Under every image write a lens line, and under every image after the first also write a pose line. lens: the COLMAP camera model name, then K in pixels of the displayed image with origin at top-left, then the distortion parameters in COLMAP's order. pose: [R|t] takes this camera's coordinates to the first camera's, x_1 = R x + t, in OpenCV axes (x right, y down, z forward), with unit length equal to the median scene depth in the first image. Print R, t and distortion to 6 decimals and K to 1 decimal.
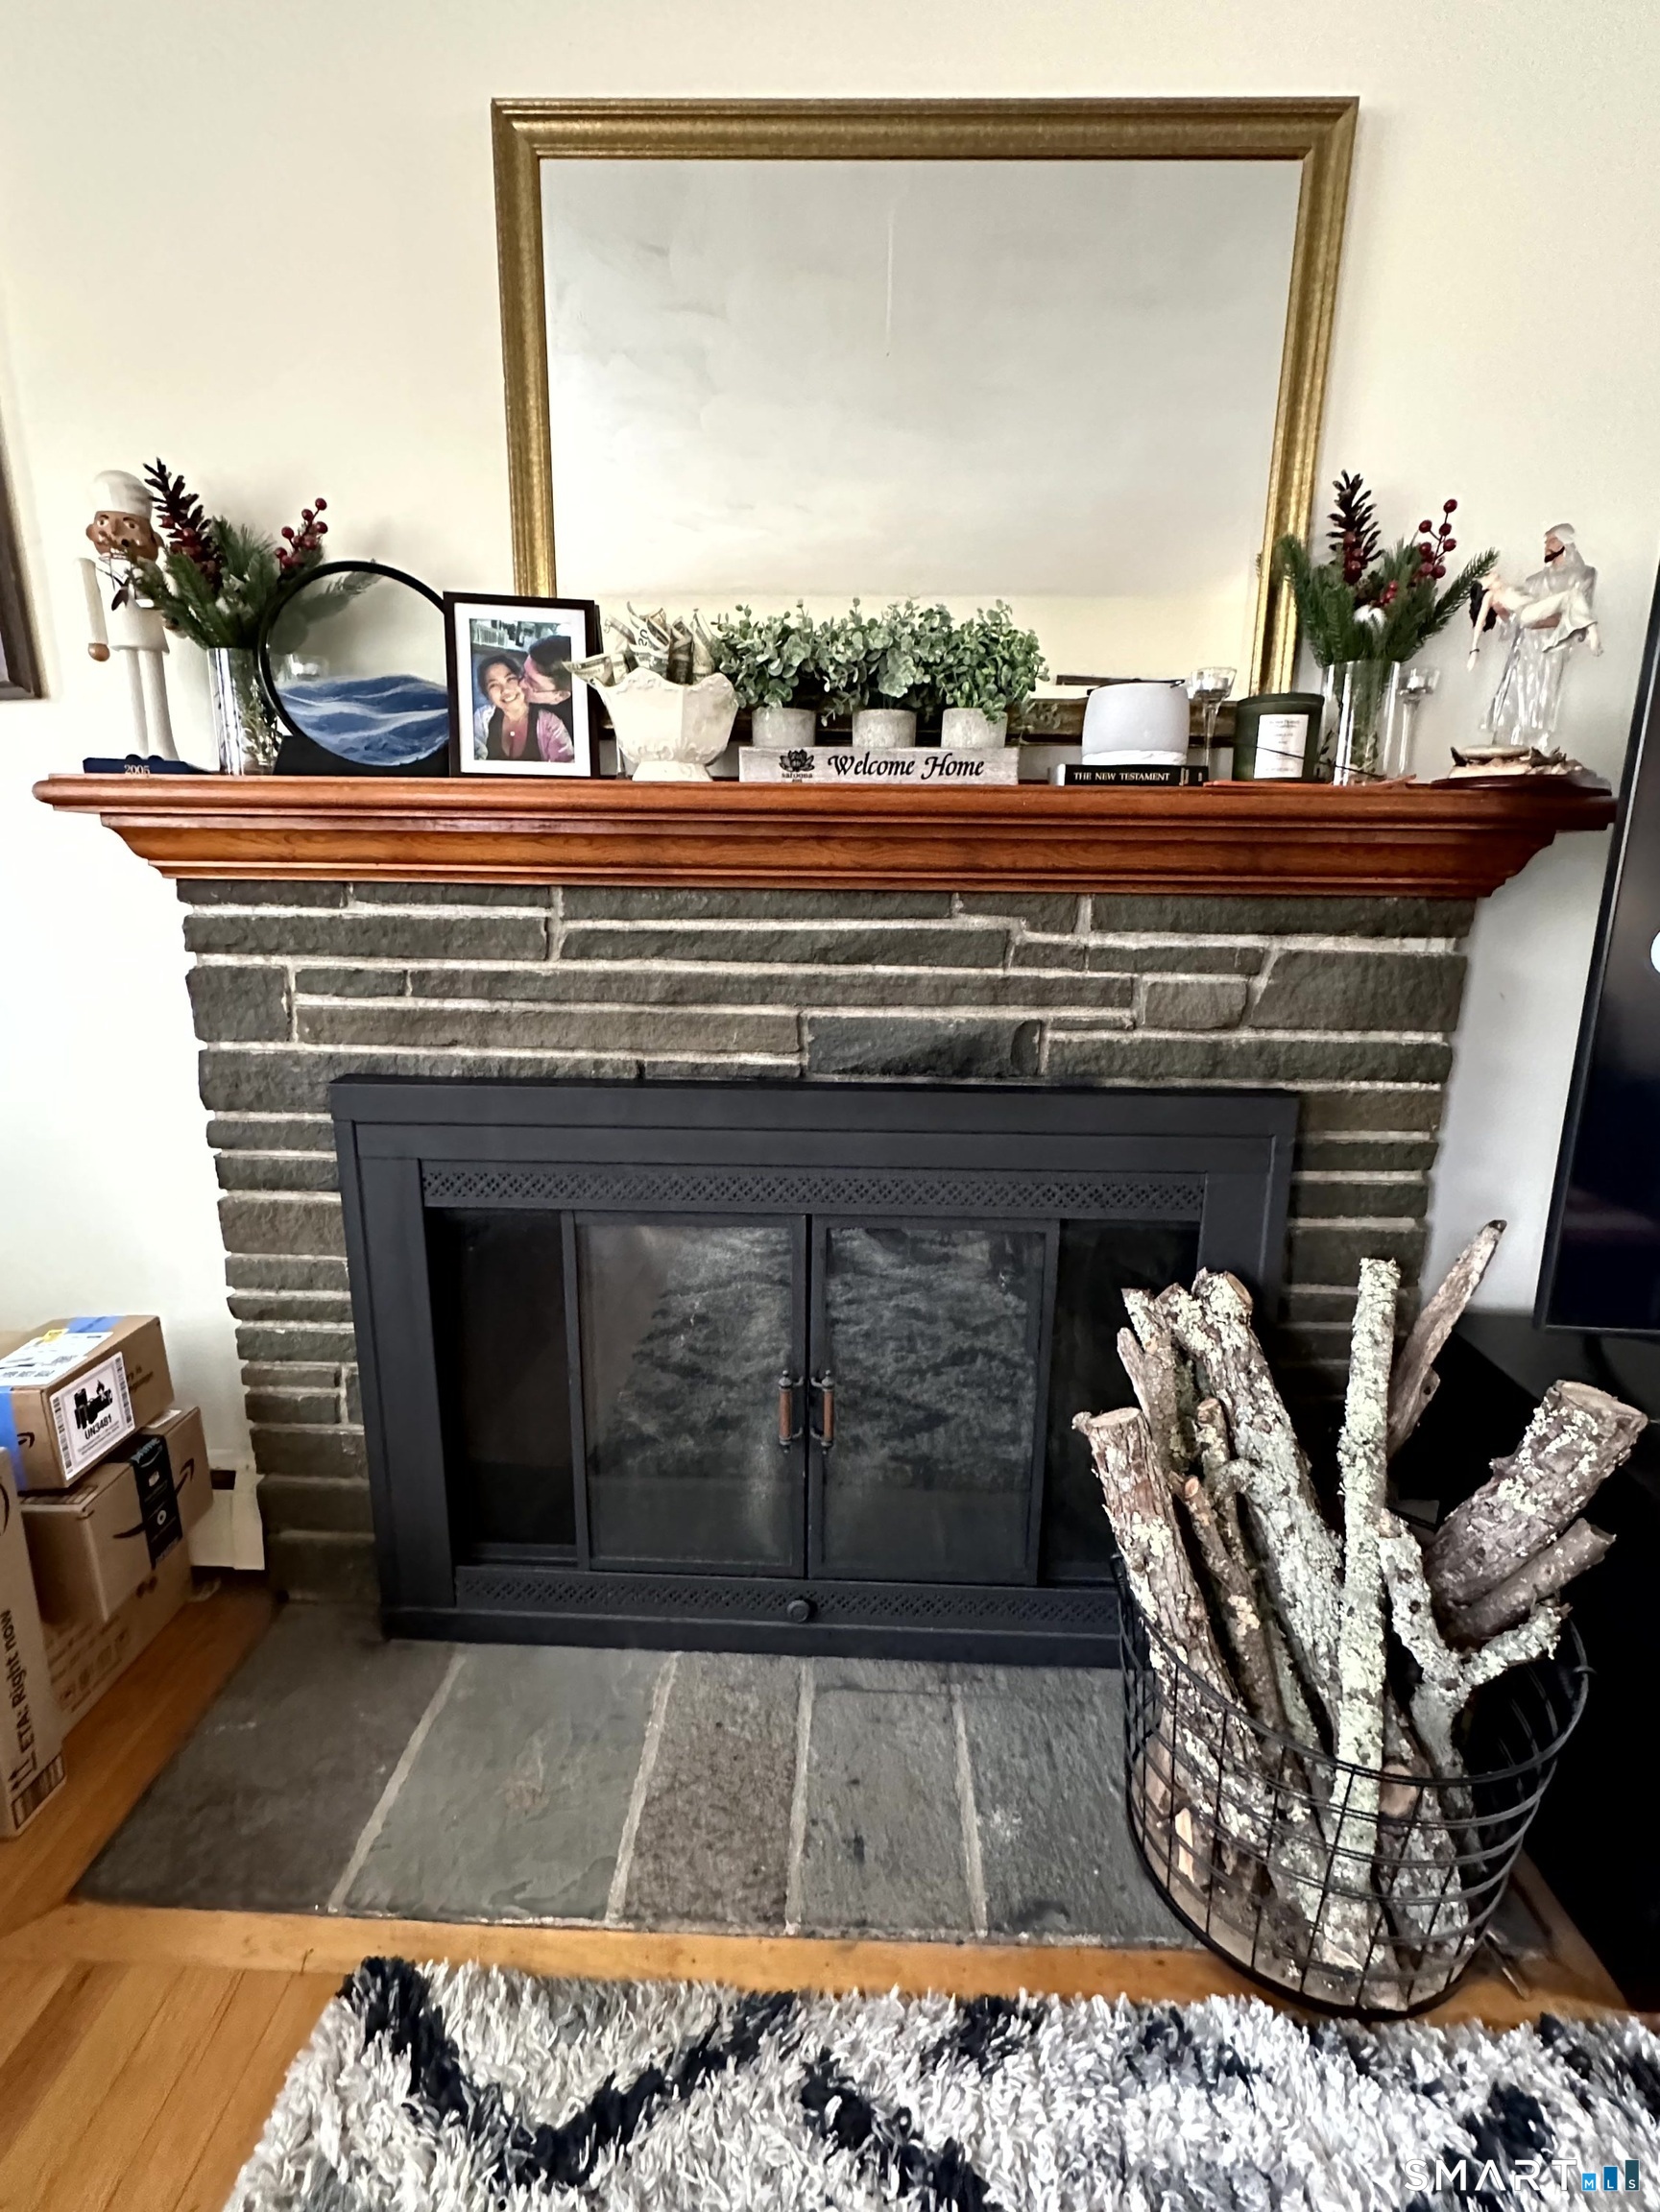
lens RADIAL K [[1029.7, 0, 817.3], [0, 1029.7, 1108.2], [0, 0, 1]] dist [-0.004937, 0.000157]
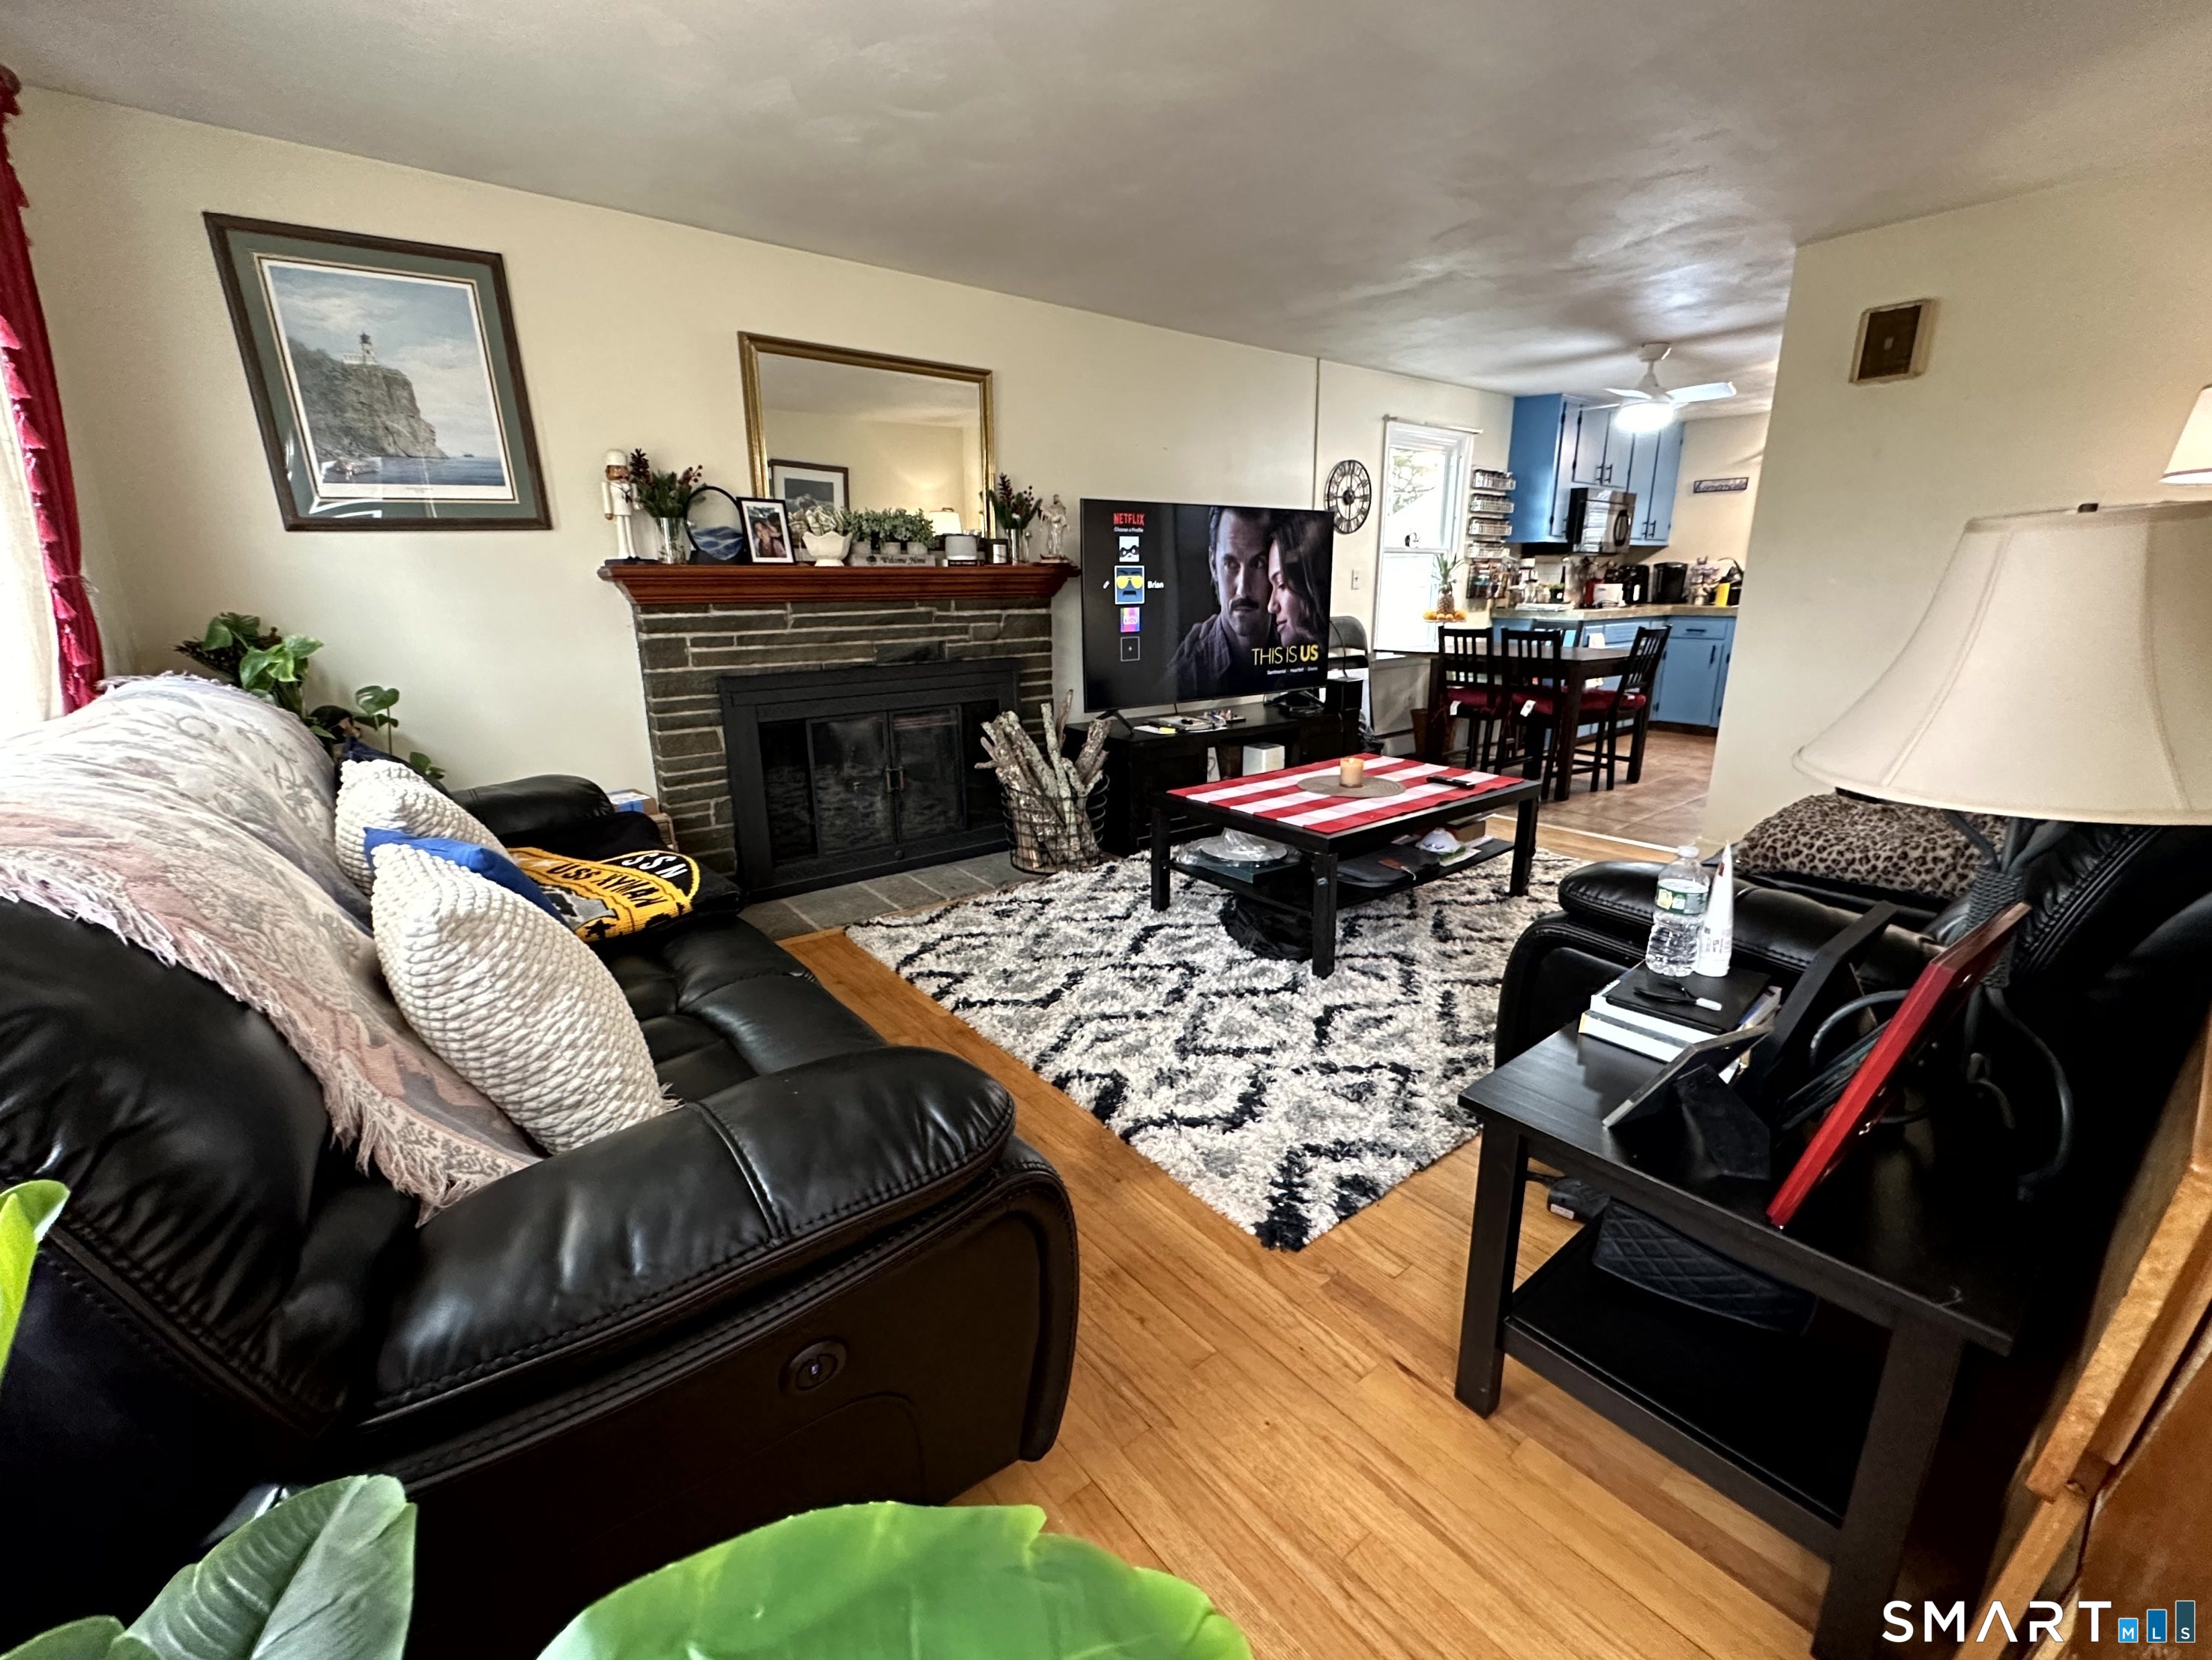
lens RADIAL K [[882.0, 0, 1102.2], [0, 882.0, 827.1], [0, 0, 1]] dist [-0.000970, 0.000053]
pose [[0.766047, -0.191026, 0.613743, -1.222213], [0.158356, 0.981477, 0.107830, 0.271055], [-0.622973, 0.014587, 0.782107, -1.448612]]
